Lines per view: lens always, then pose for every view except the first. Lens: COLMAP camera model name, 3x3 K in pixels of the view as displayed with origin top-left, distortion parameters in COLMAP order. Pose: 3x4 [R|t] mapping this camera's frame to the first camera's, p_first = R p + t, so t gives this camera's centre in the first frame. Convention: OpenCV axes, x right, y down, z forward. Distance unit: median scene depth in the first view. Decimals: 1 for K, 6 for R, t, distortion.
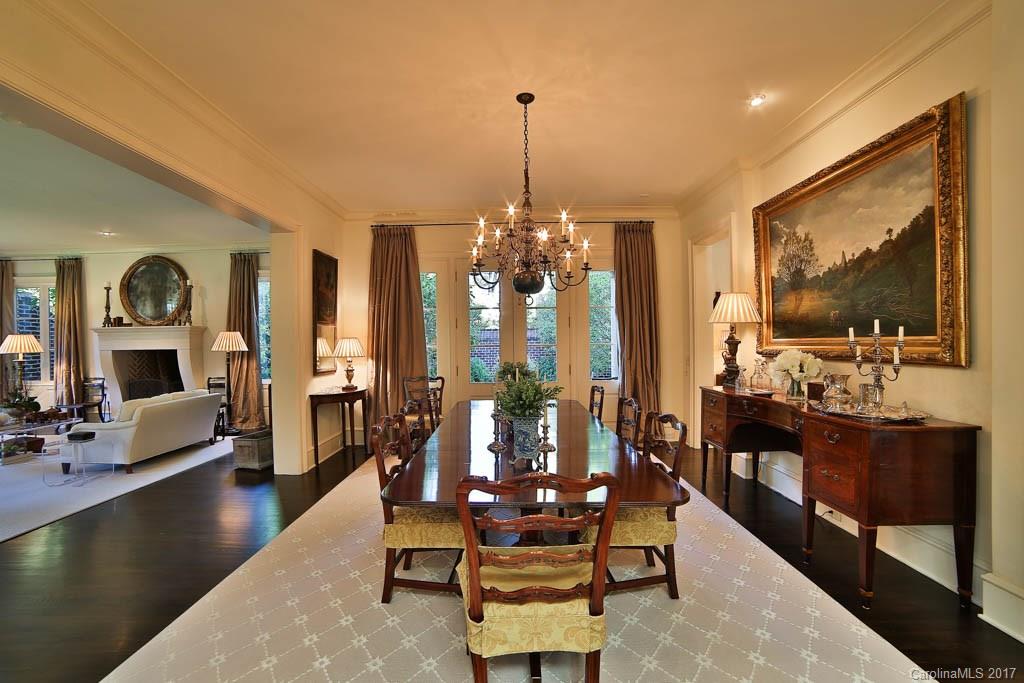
lens RADIAL K [[445.4, 0, 509.8], [0, 445.4, 343.4], [0, 0, 1]] dist [-0.099500, 0.034362]
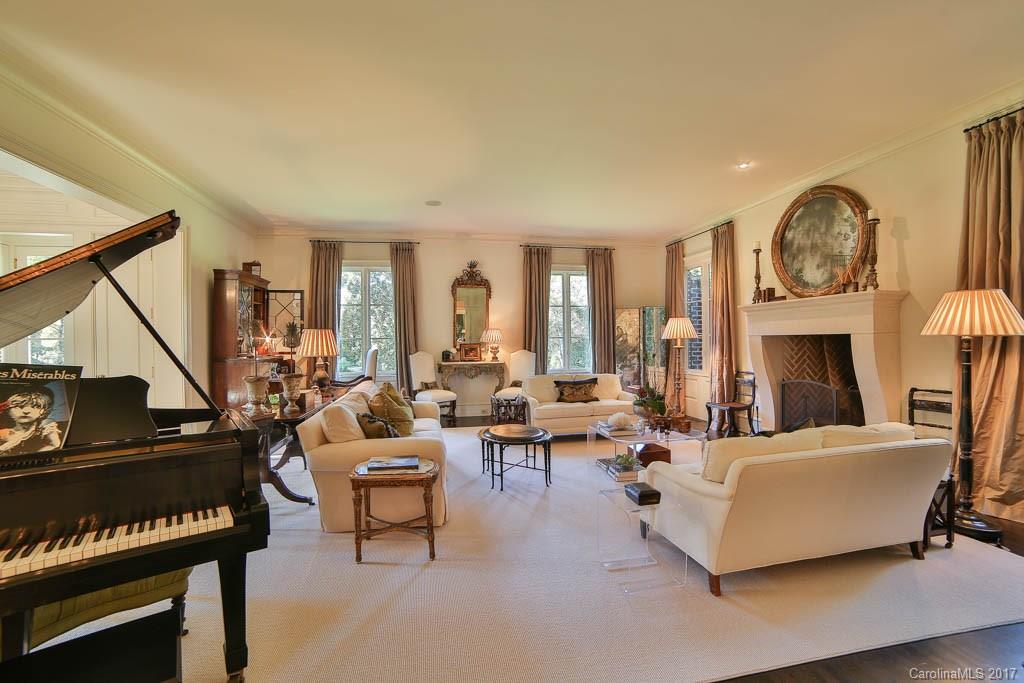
lens RADIAL K [[445.4, 0, 509.8], [0, 445.4, 343.4], [0, 0, 1]] dist [-0.099500, 0.034362]
pose [[0.197621, 0.014609, -0.980170, -0.306089], [0.005593, 0.999856, 0.016030, 0.015472], [0.980263, -0.008650, 0.197511, 0.422369]]
